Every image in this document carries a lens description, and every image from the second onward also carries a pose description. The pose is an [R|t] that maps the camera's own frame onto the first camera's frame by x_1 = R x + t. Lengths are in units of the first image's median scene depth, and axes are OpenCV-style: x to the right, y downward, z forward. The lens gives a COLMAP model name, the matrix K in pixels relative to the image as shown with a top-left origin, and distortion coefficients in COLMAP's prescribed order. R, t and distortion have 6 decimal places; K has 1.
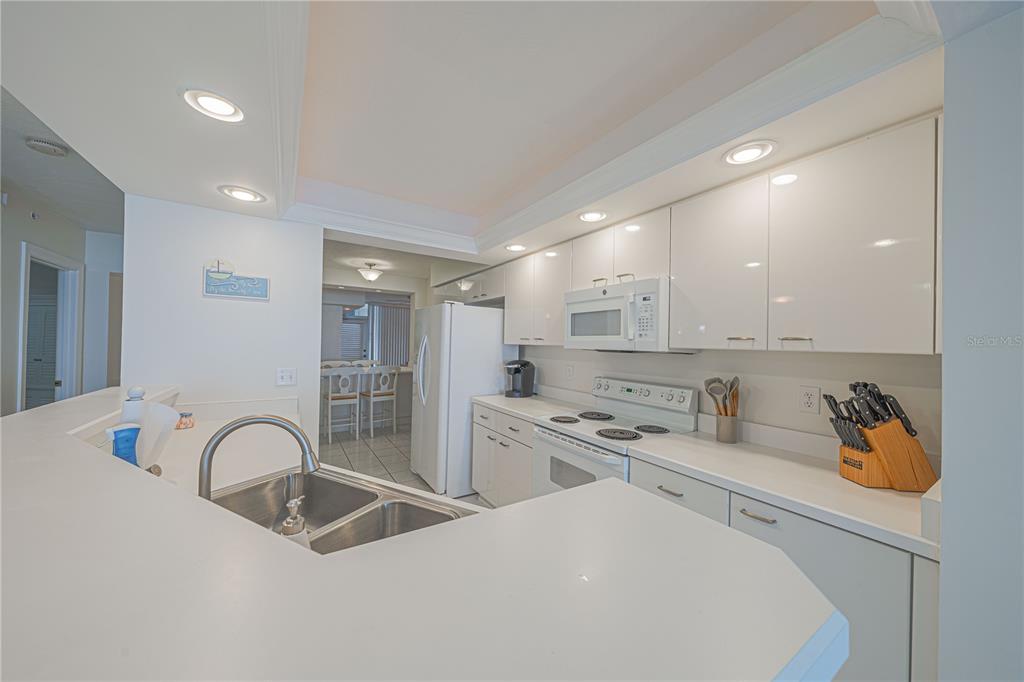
lens RADIAL K [[354.5, 0, 510.7], [0, 354.5, 339.6], [0, 0, 1]] dist [-0.006604, 0.002293]
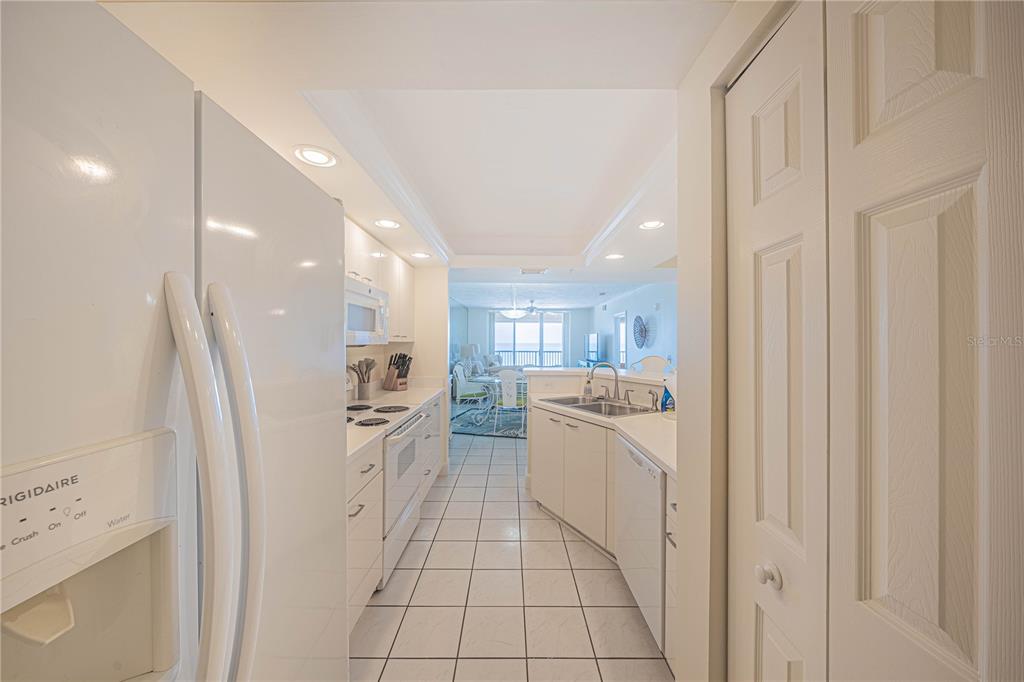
lens RADIAL K [[354.5, 0, 512.0], [0, 354.5, 339.8], [0, 0, 1]] dist [-0.006604, 0.002293]
pose [[-0.849509, -0.018604, 0.527245, -0.585695], [-0.025110, 0.999671, -0.005183, 0.007505], [-0.526975, -0.017642, -0.849697, 1.473973]]
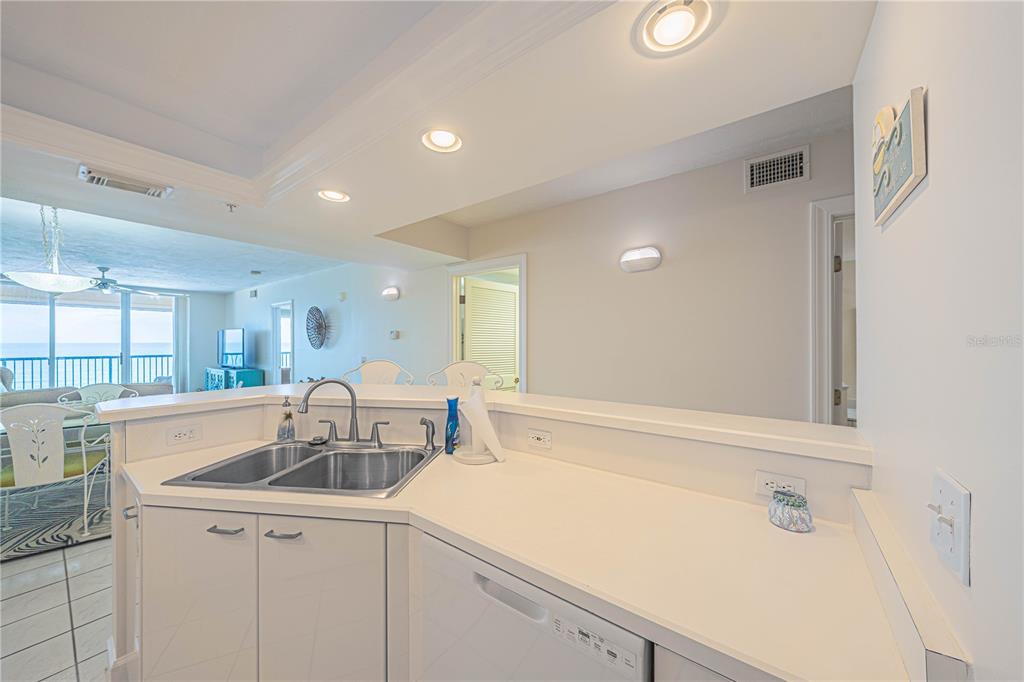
lens RADIAL K [[354.5, 0, 512.5], [0, 354.5, 342.4], [0, 0, 1]] dist [-0.006604, 0.002293]
pose [[-0.932309, -0.017141, -0.361257, -0.307905], [-0.013456, 0.999829, -0.012715, 0.007880], [0.361413, -0.006993, -0.932379, 1.036049]]
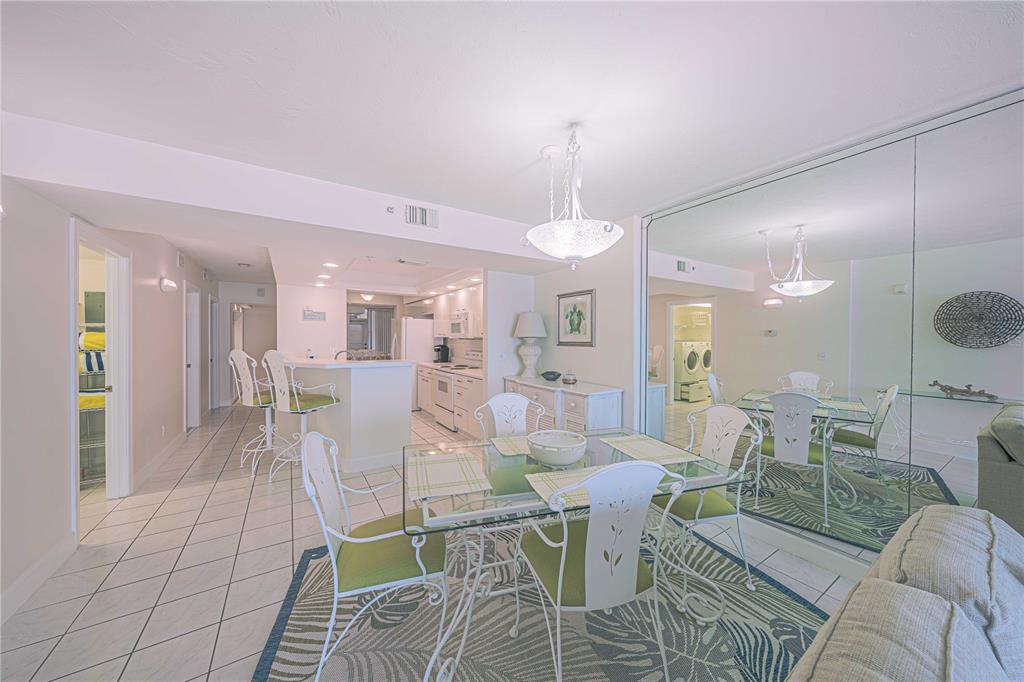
lens RADIAL K [[354.5, 0, 510.9], [0, 354.5, 340.2], [0, 0, 1]] dist [-0.006604, 0.002293]
pose [[0.999872, -0.015808, -0.002472, 0.554505], [0.015848, 0.999728, 0.017130, 0.004778], [0.002200, -0.017167, 0.999850, -1.331632]]
